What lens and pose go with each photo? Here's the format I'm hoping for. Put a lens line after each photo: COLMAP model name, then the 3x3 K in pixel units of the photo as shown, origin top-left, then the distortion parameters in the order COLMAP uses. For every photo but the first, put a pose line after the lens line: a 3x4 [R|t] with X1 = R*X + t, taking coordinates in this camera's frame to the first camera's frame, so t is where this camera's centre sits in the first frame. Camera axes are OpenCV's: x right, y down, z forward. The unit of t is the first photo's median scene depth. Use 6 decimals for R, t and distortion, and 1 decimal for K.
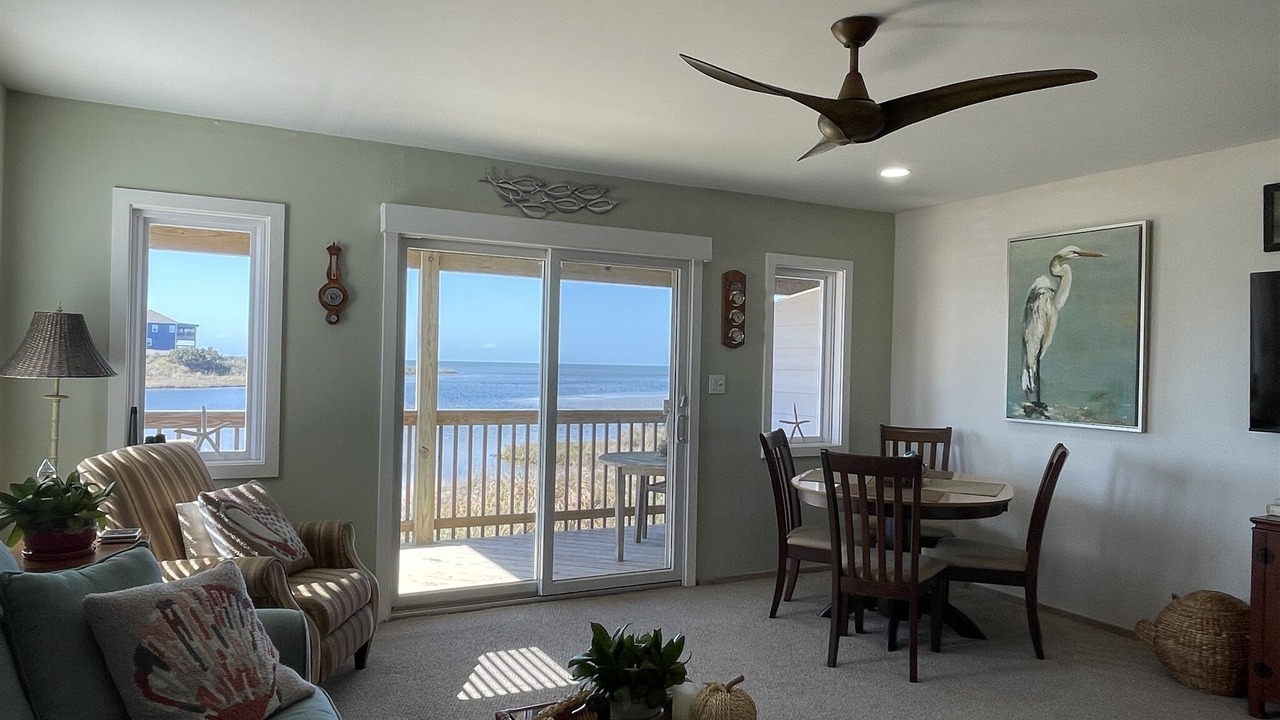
lens RADIAL K [[842.7, 0, 626.1], [0, 842.7, 358.1], [0, 0, 1]] dist [0.000909, -0.007849]
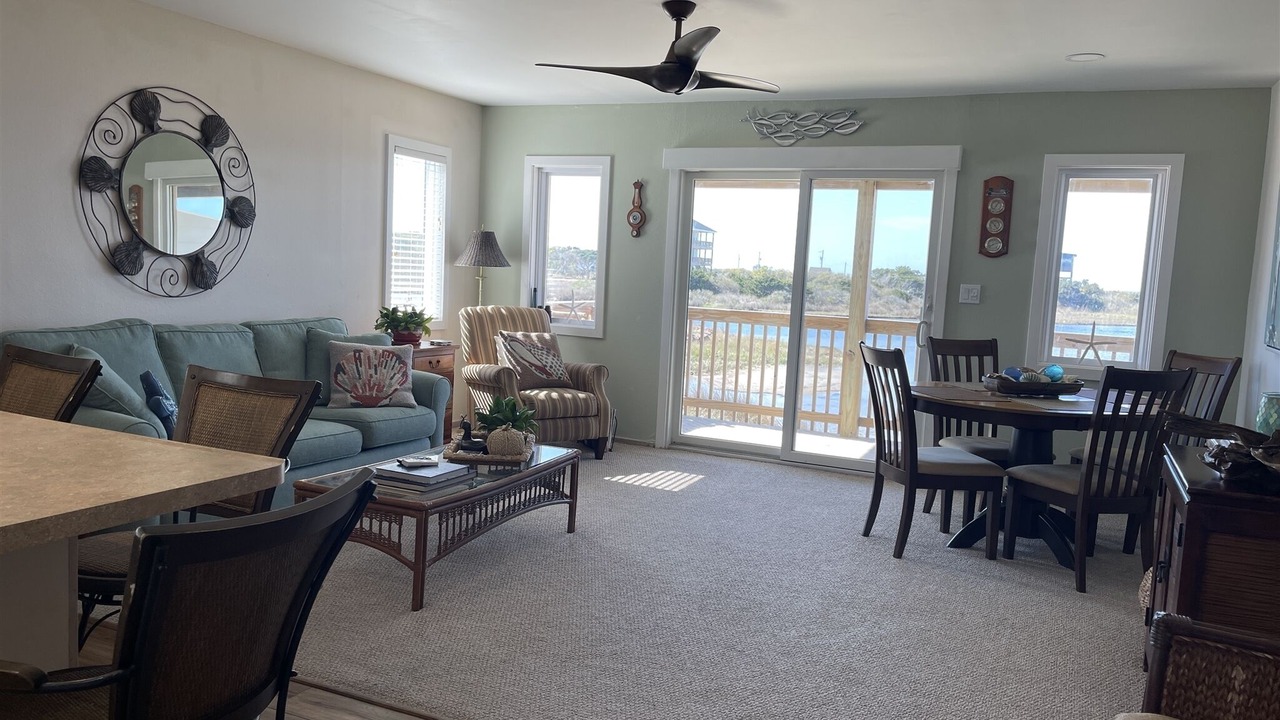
lens RADIAL K [[958.4, 0, 638.3], [0, 958.4, 366.2], [0, 0, 1]] dist [0.054464, -0.068337]
pose [[0.618707, 0.088557, -0.780615, 0.937346], [-0.029465, 0.995543, 0.089586, 0.032150], [0.785069, -0.032427, 0.618559, -0.023150]]
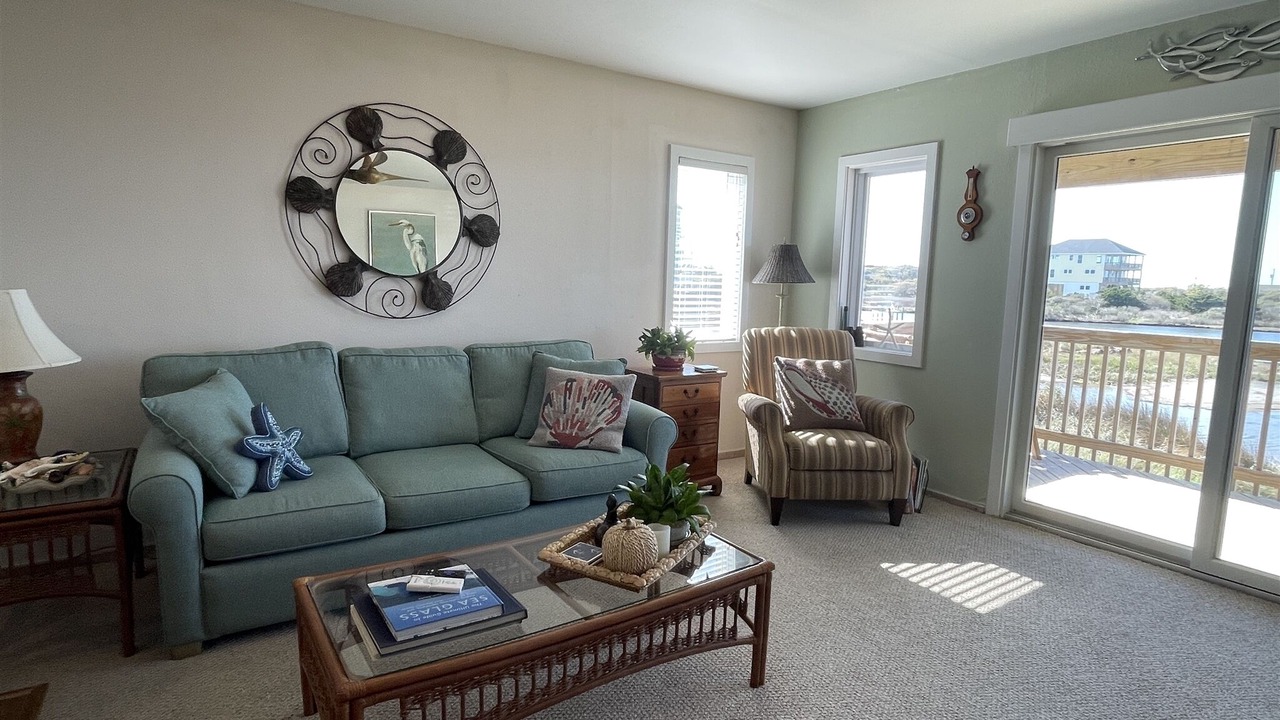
lens RADIAL K [[681.5, 0, 630.9], [0, 681.5, 359.4], [0, 0, 1]] dist [-0.003153, -0.001386]
pose [[0.101347, 0.100971, -0.989714, 0.511209], [-0.016651, 0.994869, 0.099791, 0.033348], [0.994712, 0.006366, 0.102508, 0.446804]]
